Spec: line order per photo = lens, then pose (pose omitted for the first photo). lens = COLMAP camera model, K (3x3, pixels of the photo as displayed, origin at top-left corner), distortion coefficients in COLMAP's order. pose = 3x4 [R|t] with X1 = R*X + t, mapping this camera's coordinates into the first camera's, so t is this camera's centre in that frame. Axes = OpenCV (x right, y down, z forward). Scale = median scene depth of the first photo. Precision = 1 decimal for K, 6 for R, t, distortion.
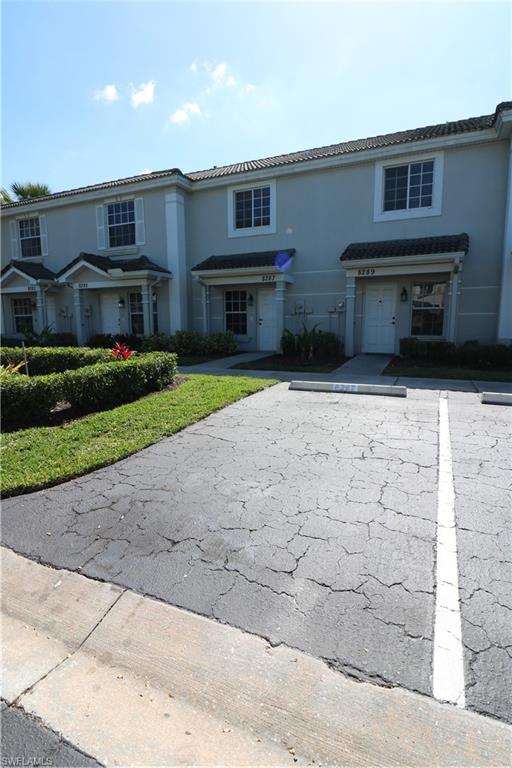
lens RADIAL K [[409.0, 0, 256.0], [0, 409.0, 384.0], [0, 0, 1]] dist [-0.008791, -0.001114]
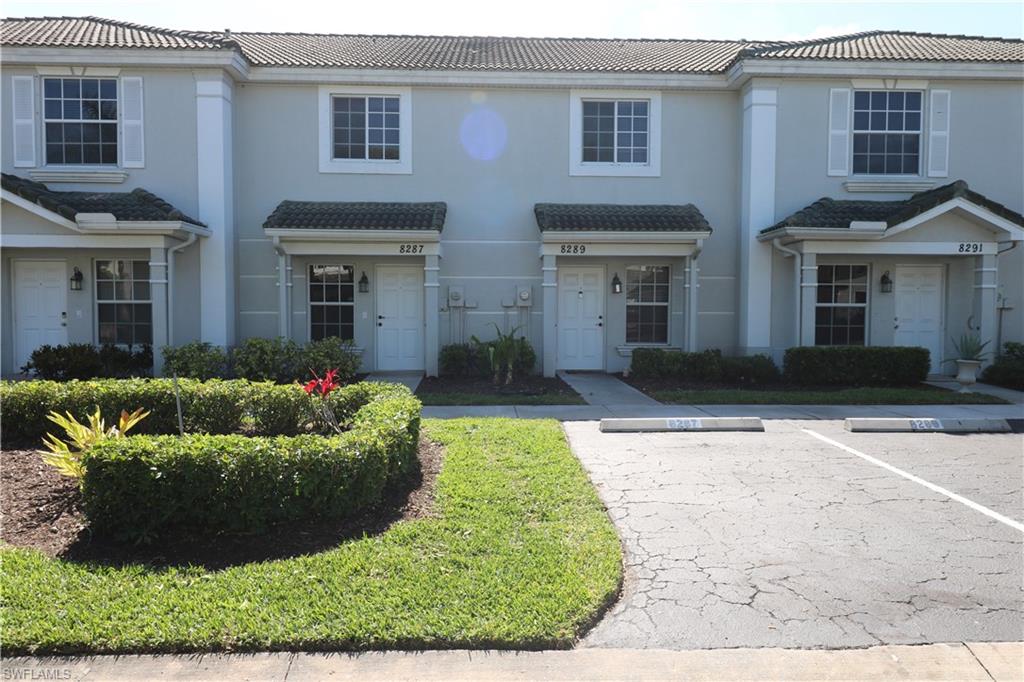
lens RADIAL K [[769.4, 0, 512.0], [0, 769.4, 341.0], [0, 0, 1]] dist [0.003825, -0.003992]
pose [[0.879257, -0.011203, 0.476216, -0.362751], [0.060954, 0.994151, -0.089155, -0.017781], [-0.472431, 0.107417, 0.874797, -0.027619]]
